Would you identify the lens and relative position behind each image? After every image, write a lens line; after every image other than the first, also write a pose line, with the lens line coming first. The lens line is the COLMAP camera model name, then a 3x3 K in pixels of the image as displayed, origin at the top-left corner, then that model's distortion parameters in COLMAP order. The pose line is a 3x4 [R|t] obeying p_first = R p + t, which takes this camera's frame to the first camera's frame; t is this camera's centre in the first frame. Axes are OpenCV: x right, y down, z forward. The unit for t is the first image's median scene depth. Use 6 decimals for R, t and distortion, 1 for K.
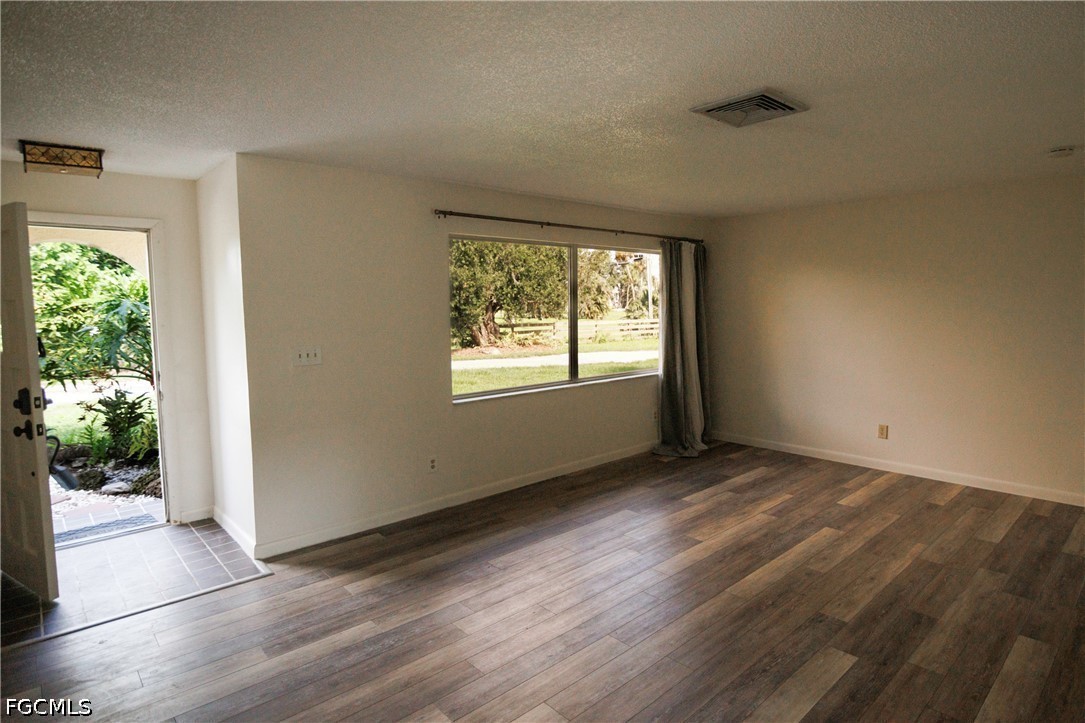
lens RADIAL K [[530.5, 0, 542.5], [0, 530.5, 361.5], [0, 0, 1]] dist [-0.018069, 0.001140]
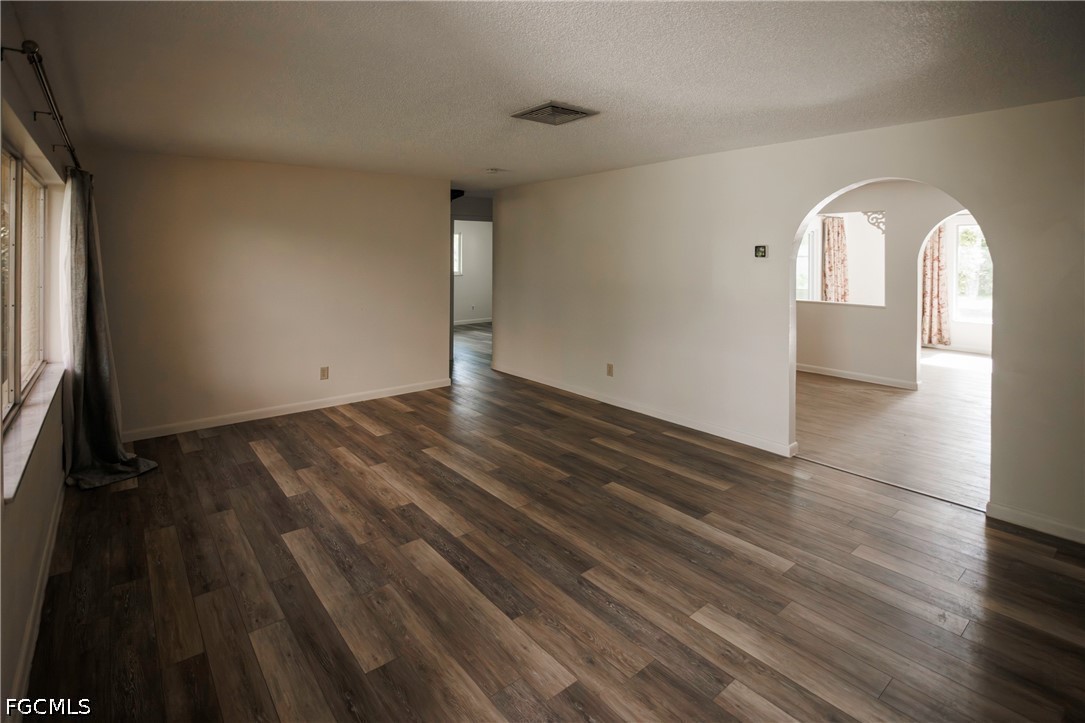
lens RADIAL K [[530.5, 0, 542.5], [0, 530.5, 361.5], [0, 0, 1]] dist [-0.018069, 0.001140]
pose [[0.074785, -0.186153, 0.979671, -0.480966], [0.099033, 0.978951, 0.178456, -0.050029], [-0.992270, 0.083674, 0.091646, 0.547832]]
